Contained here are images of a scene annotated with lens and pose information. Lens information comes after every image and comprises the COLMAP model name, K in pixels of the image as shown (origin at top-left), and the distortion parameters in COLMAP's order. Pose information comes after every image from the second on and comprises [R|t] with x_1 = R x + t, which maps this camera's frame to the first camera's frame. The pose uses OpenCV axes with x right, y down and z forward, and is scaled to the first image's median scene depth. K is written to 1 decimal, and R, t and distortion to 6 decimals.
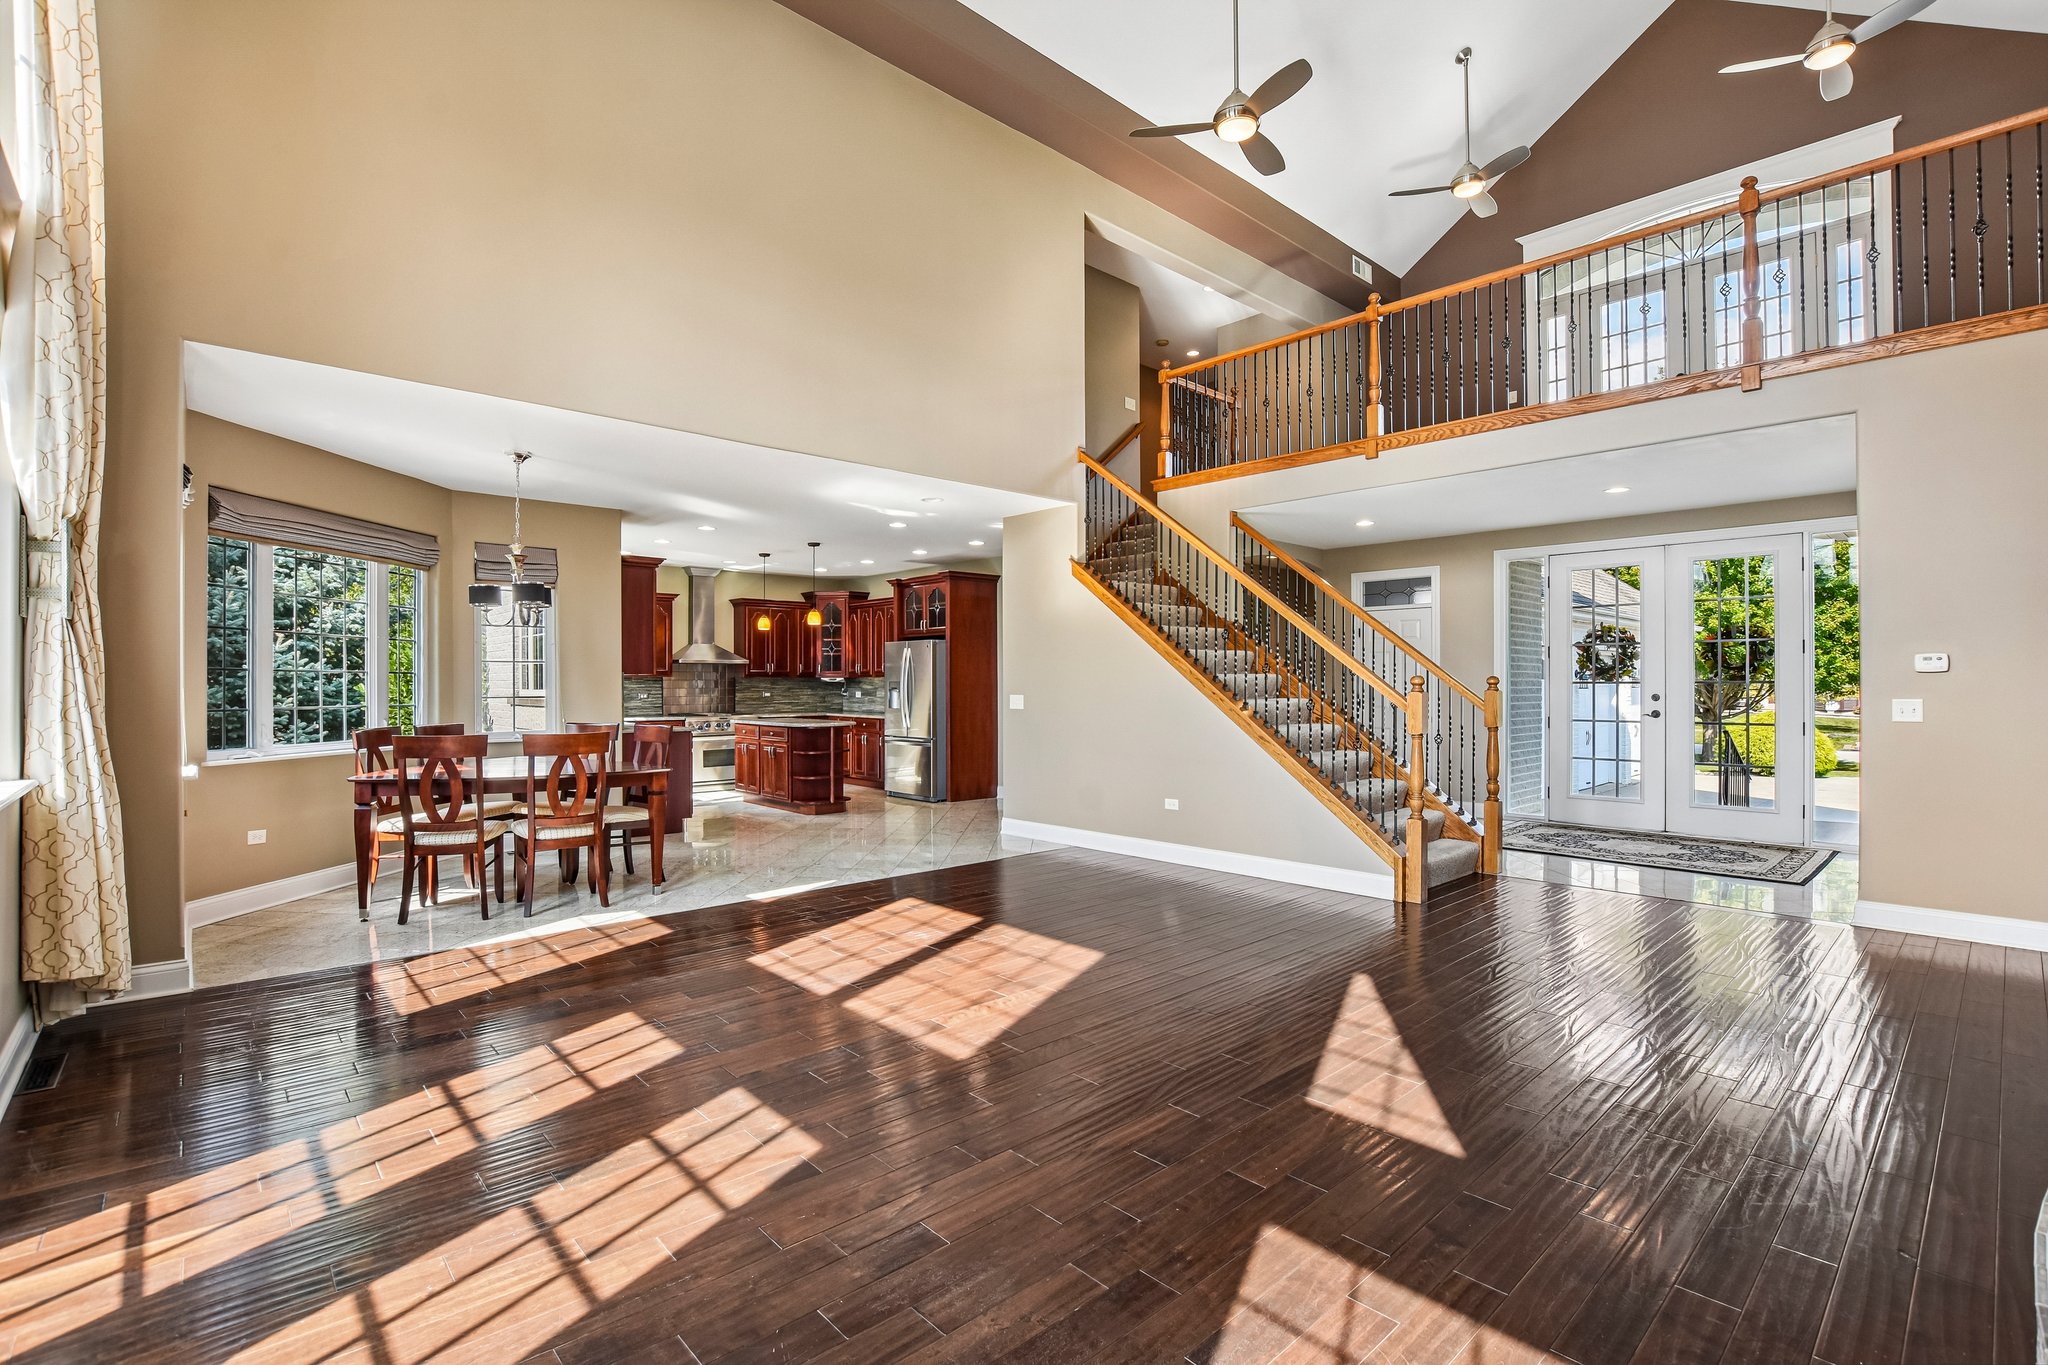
lens RADIAL K [[912.9, 0, 1032.4], [0, 912.9, 689.6], [0, 0, 1]] dist [-0.030721, 0.001276]
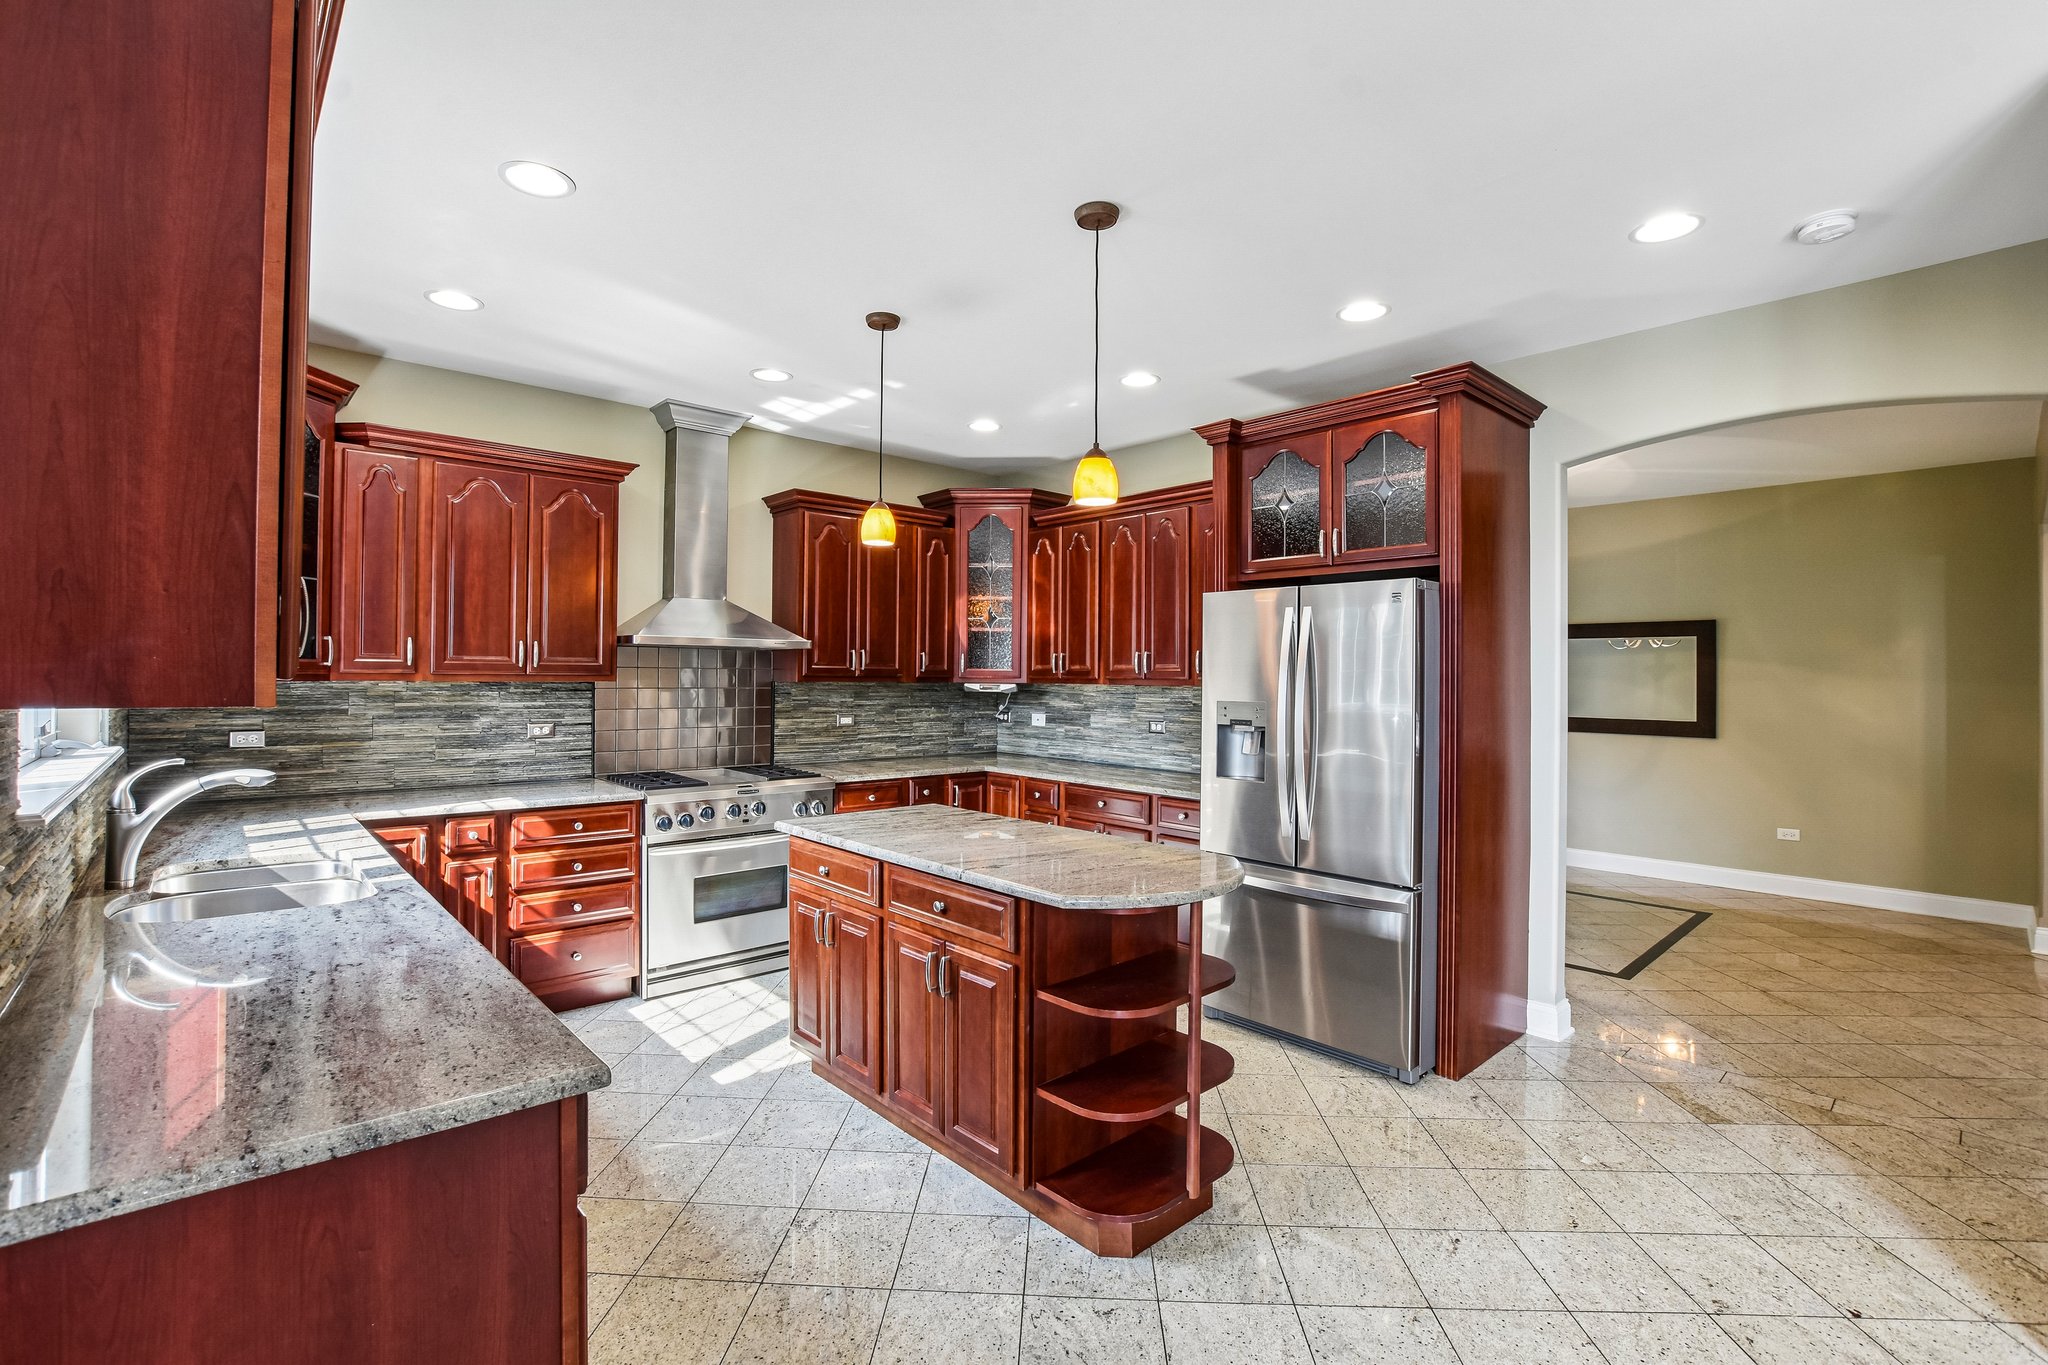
lens RADIAL K [[912.9, 0, 1013.6], [0, 912.9, 676.0], [0, 0, 1]] dist [-0.030721, 0.001276]
pose [[0.999672, 0.012840, -0.022142, -0.206710], [-0.012901, 0.999913, -0.002609, -0.016080], [0.022107, 0.002893, 0.999751, 0.581050]]
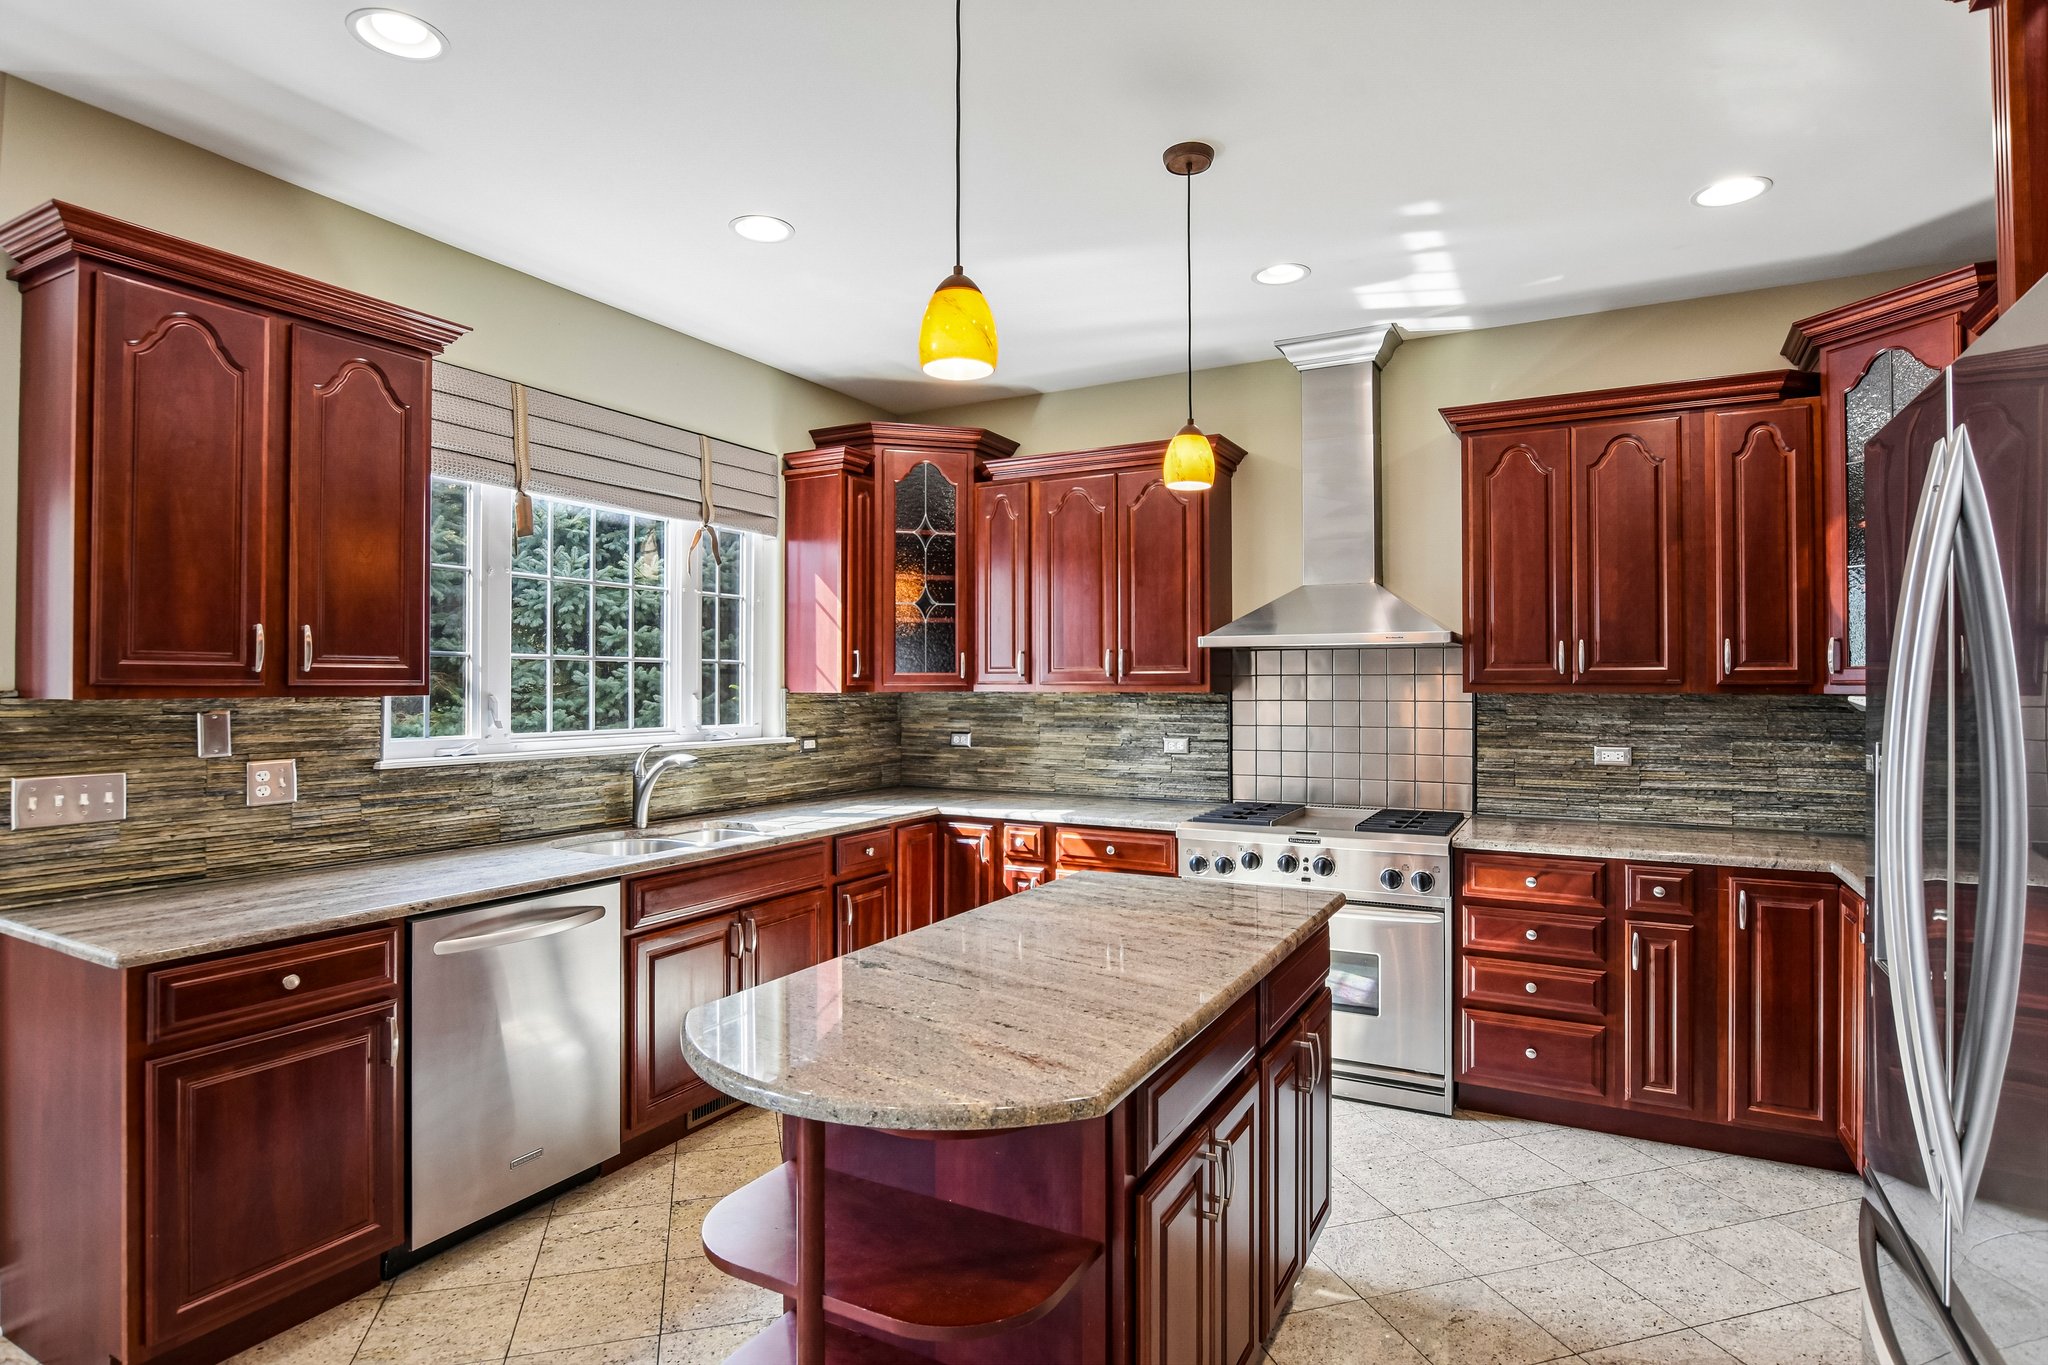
lens RADIAL K [[1043.0, 0, 1019.6], [0, 1043.0, 679.7], [0, 0, 1]] dist [-0.029025, -0.000345]
pose [[0.309007, -0.003454, -0.951054, -0.060253], [-0.004334, 0.999978, -0.005040, -0.014895], [0.951050, 0.005680, 0.308985, 0.760815]]
